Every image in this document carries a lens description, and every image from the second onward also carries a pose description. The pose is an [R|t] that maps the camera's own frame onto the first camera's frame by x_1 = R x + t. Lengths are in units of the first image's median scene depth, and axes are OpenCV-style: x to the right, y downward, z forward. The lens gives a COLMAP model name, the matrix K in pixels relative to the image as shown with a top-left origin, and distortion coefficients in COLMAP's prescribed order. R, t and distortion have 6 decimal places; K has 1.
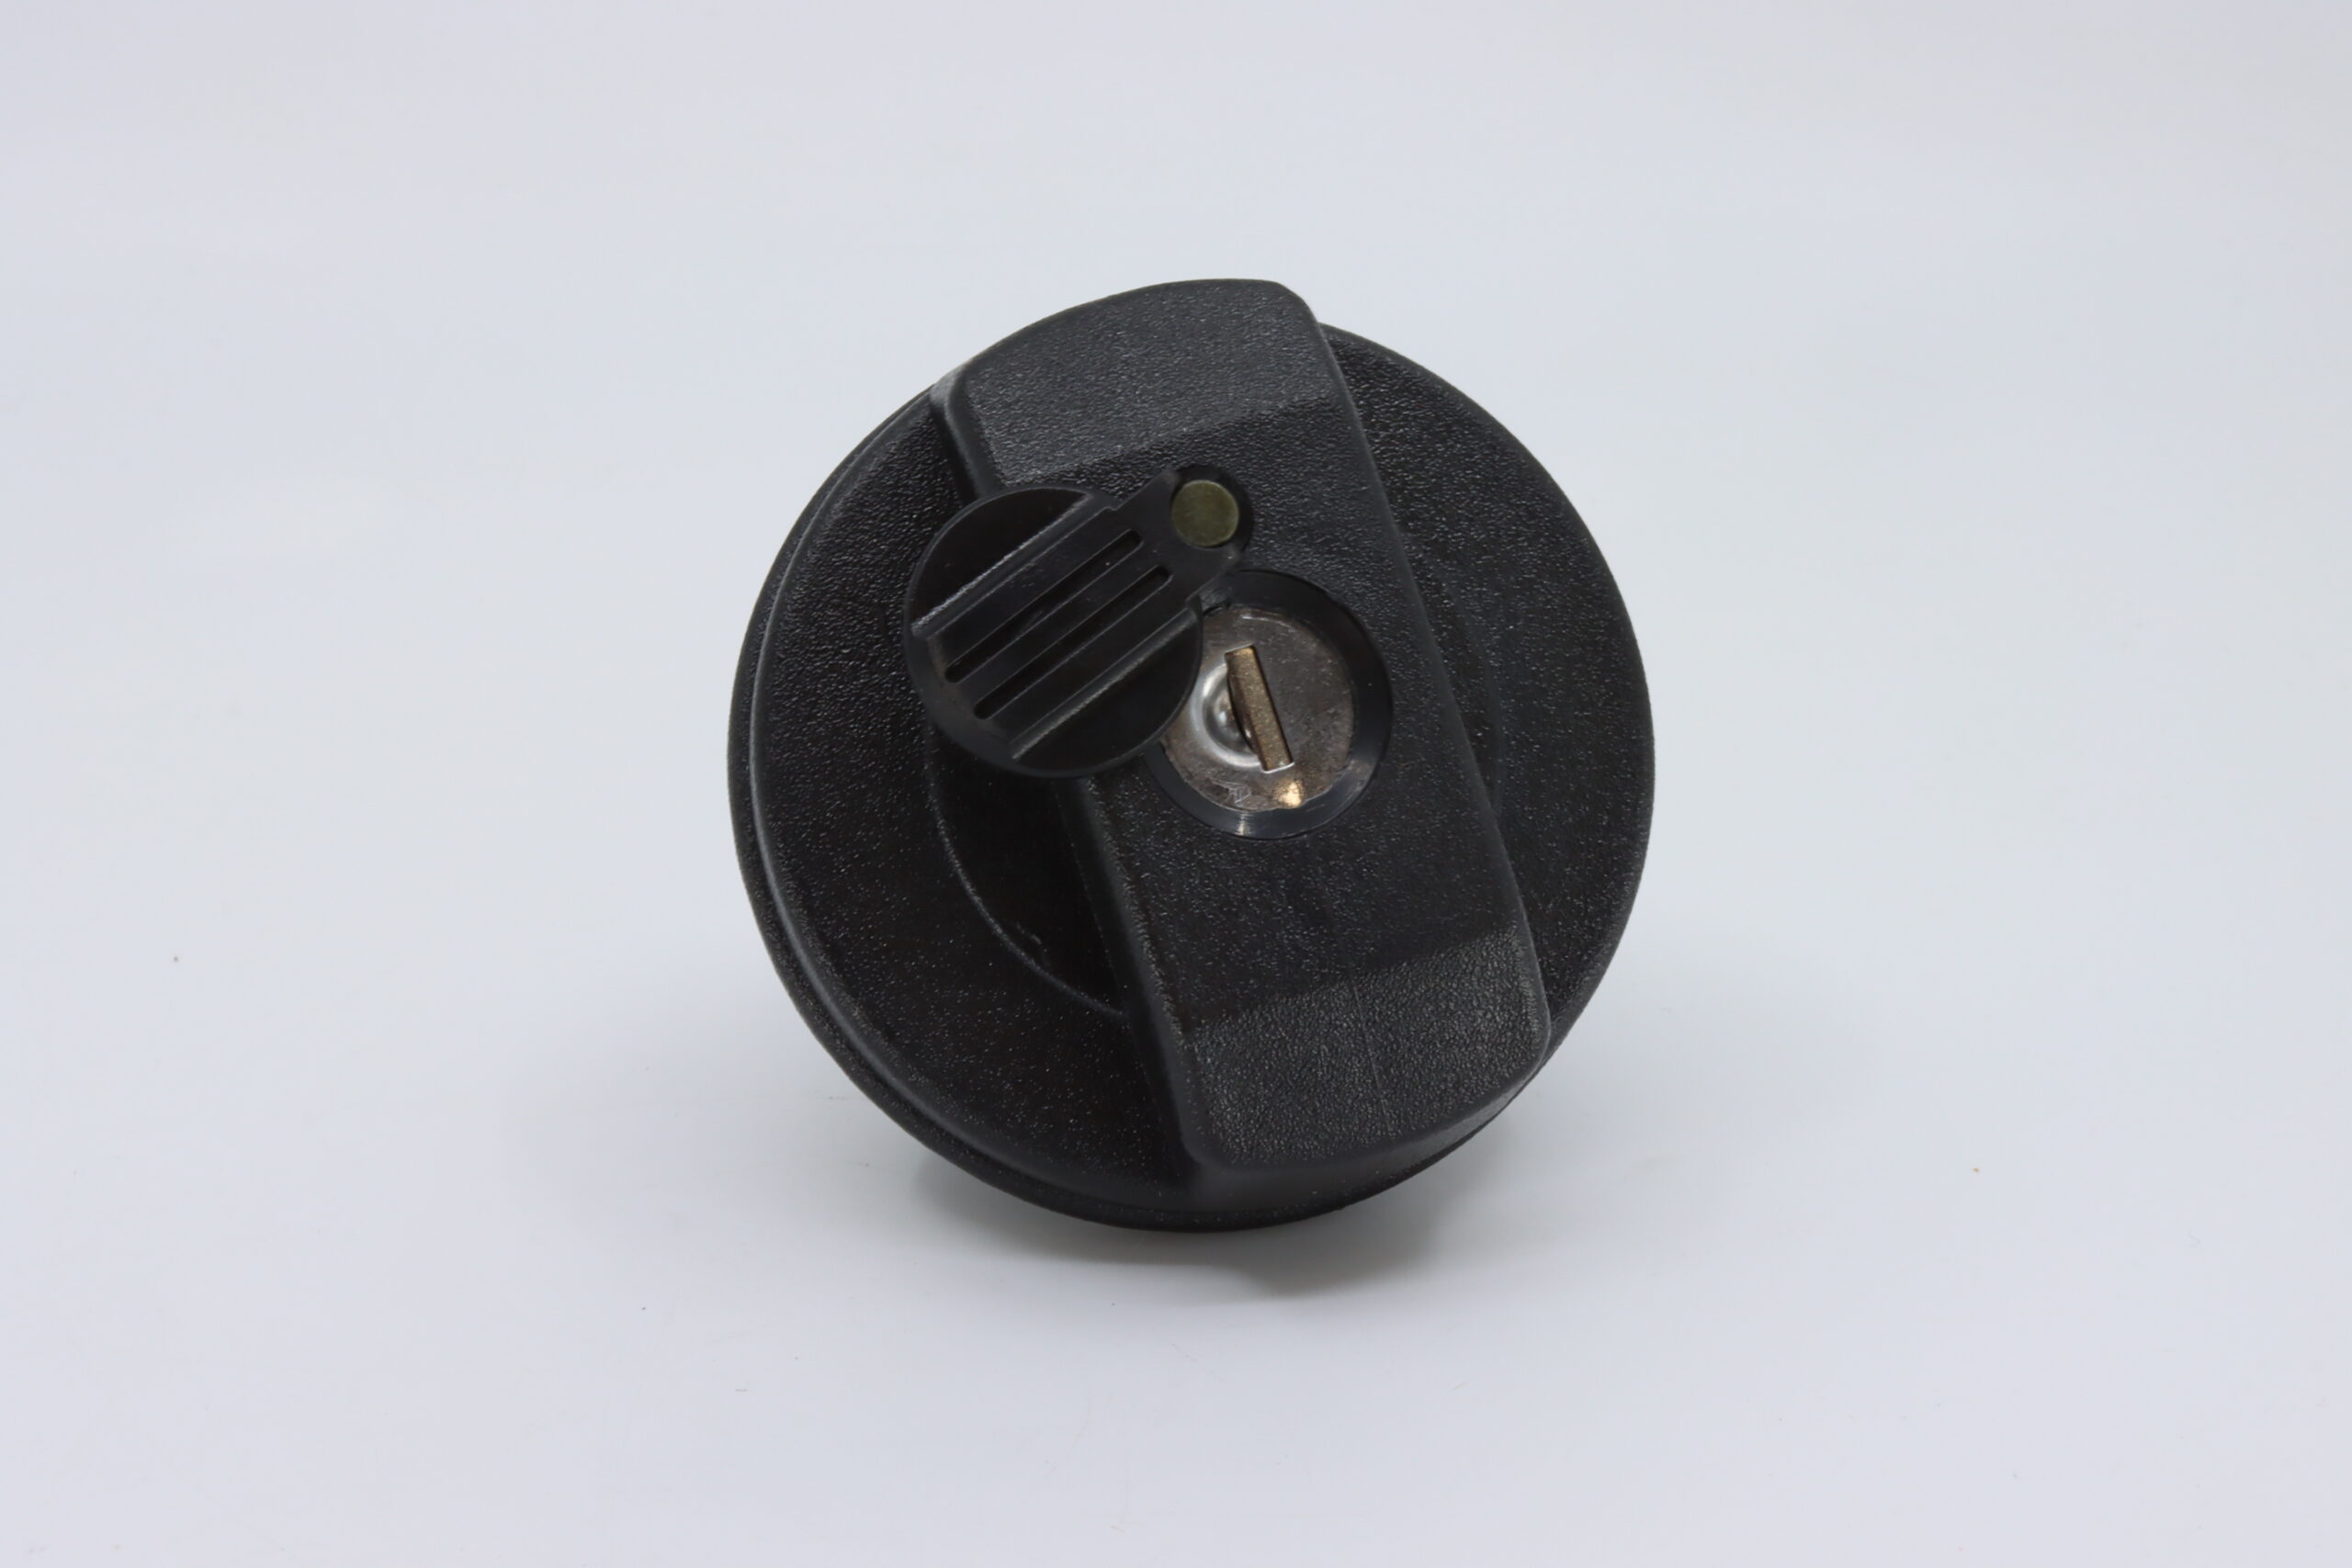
lens RADIAL K [[3499.8, 0, 1176.0], [0, 3499.8, 784.0], [0, 0, 1]] dist [-0.641138, -0.004414]
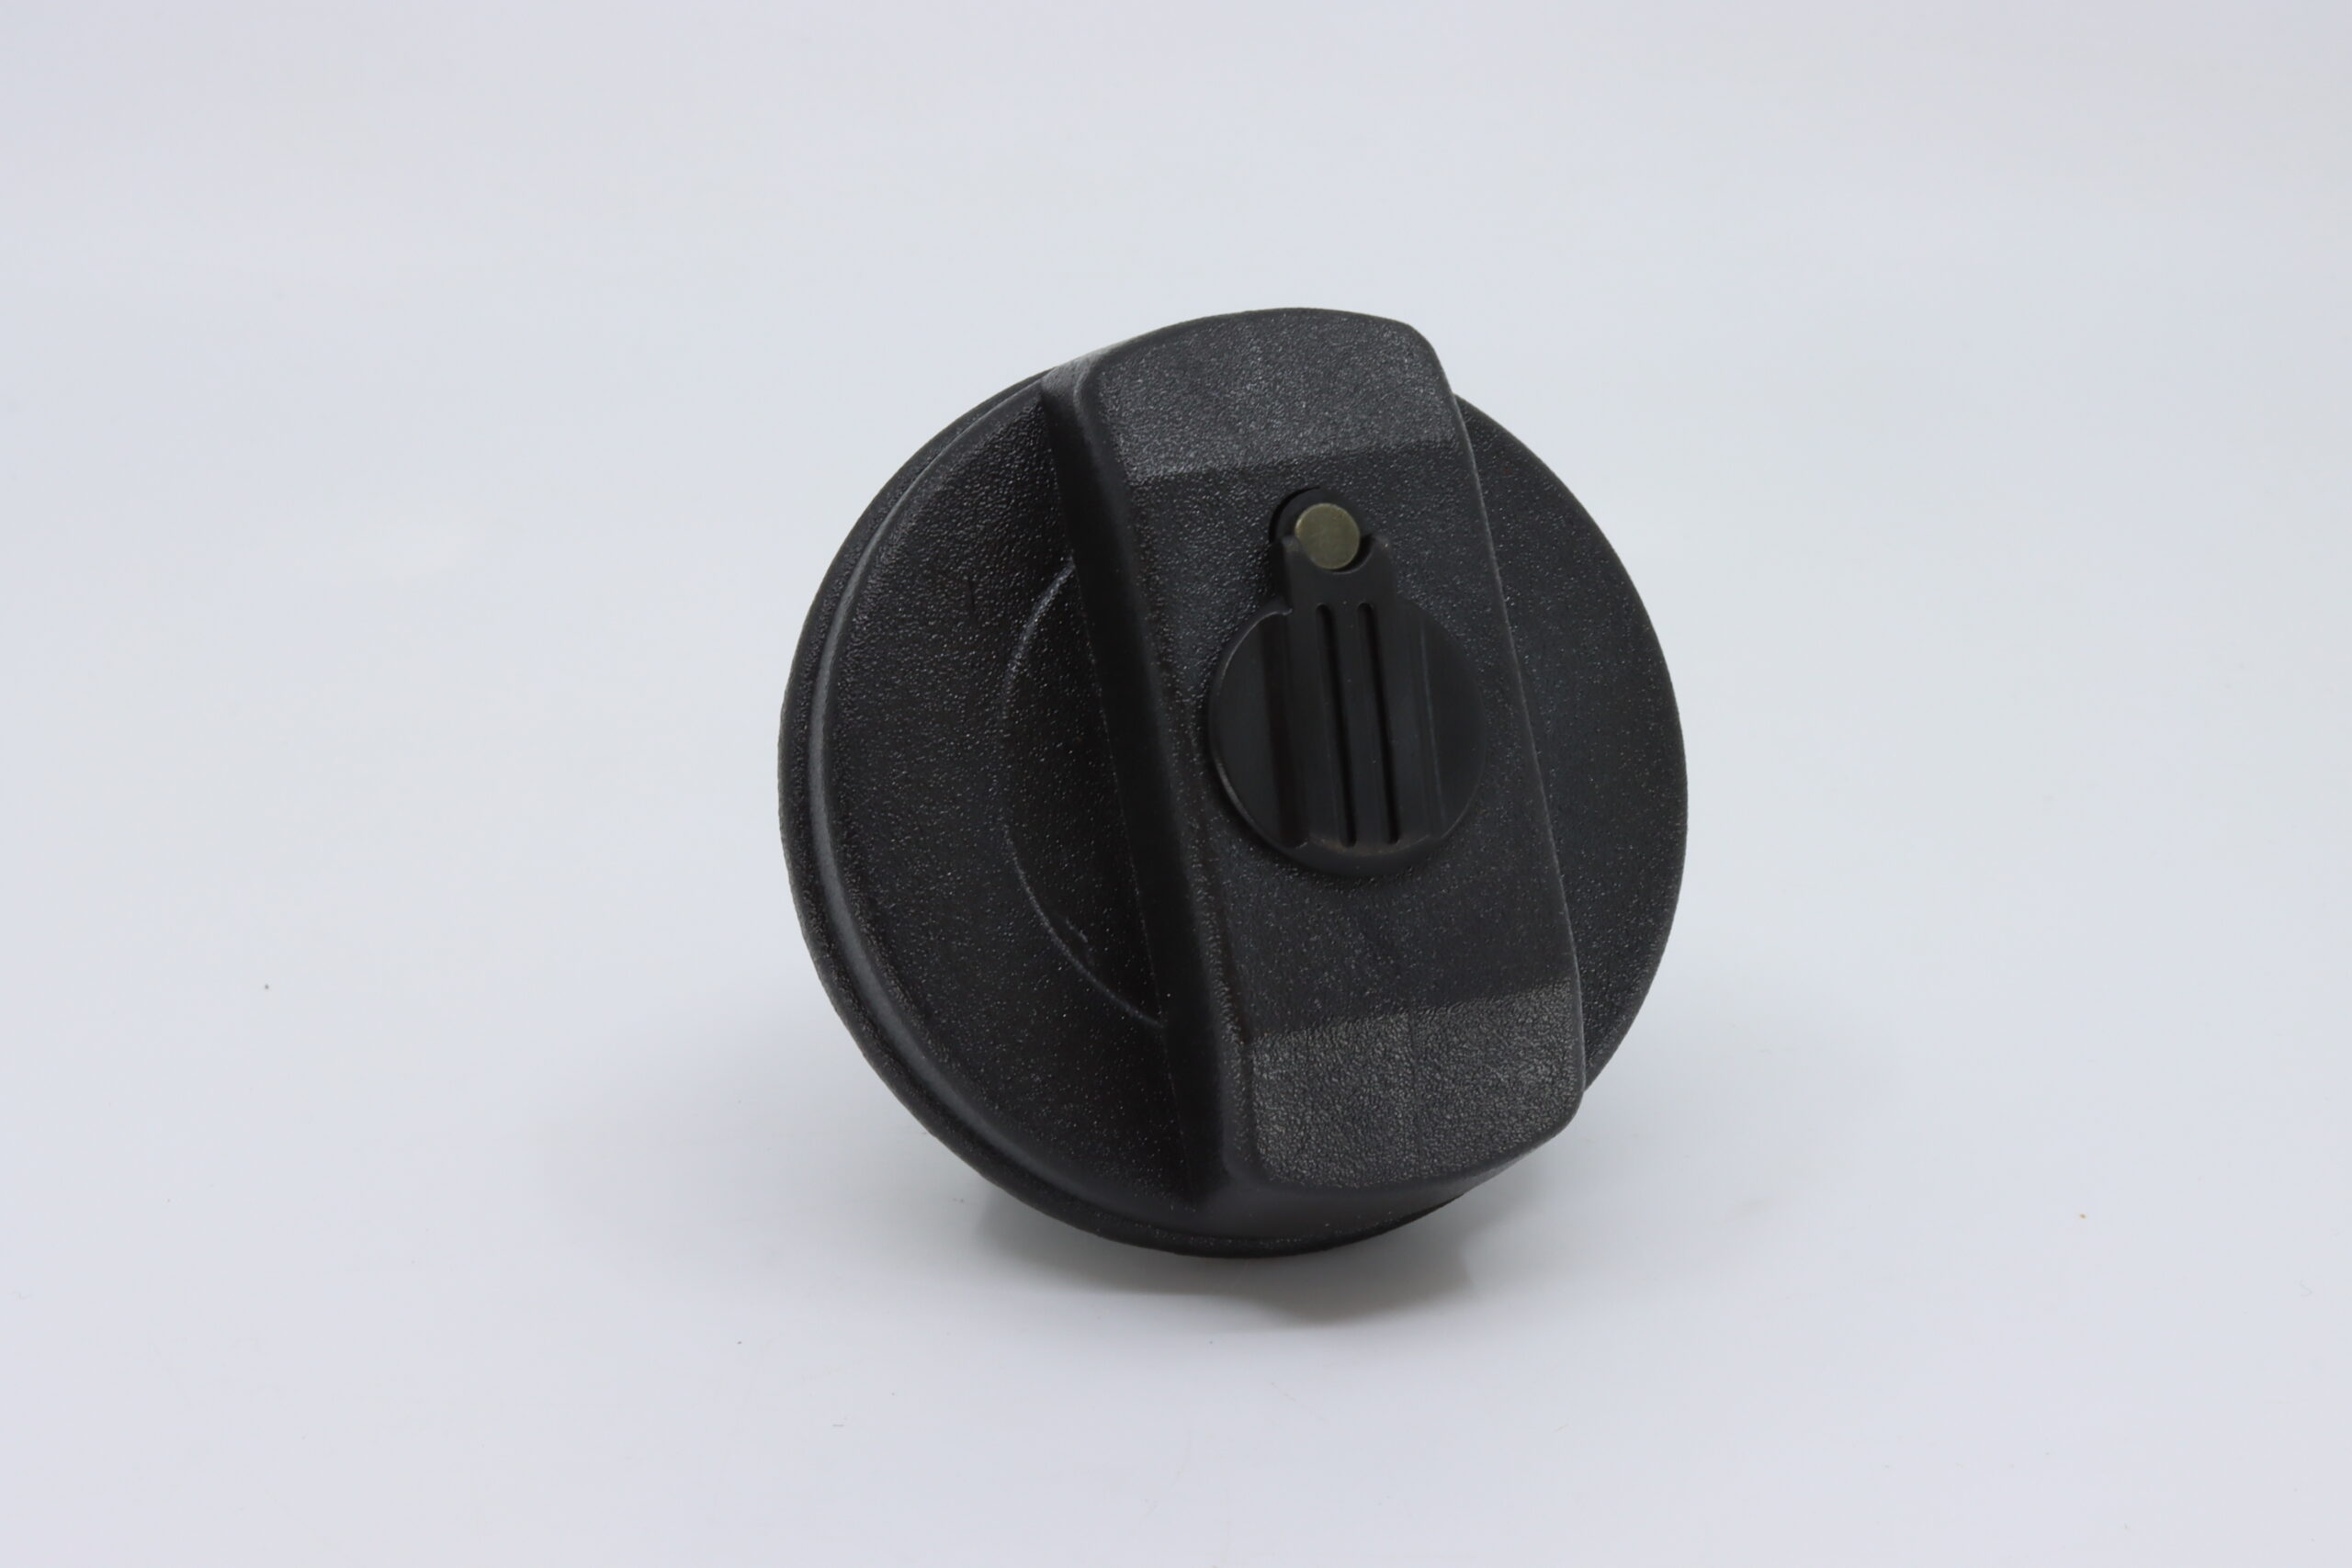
lens RADIAL K [[3499.8, 0, 1176.0], [0, 3499.8, 784.0], [0, 0, 1]] dist [-0.641138, -0.004414]
pose [[0.984700, 0.139399, 0.104567, -0.124506], [-0.134769, 0.989608, -0.050137, 0.047849], [-0.110470, 0.035277, 0.993253, 0.008141]]
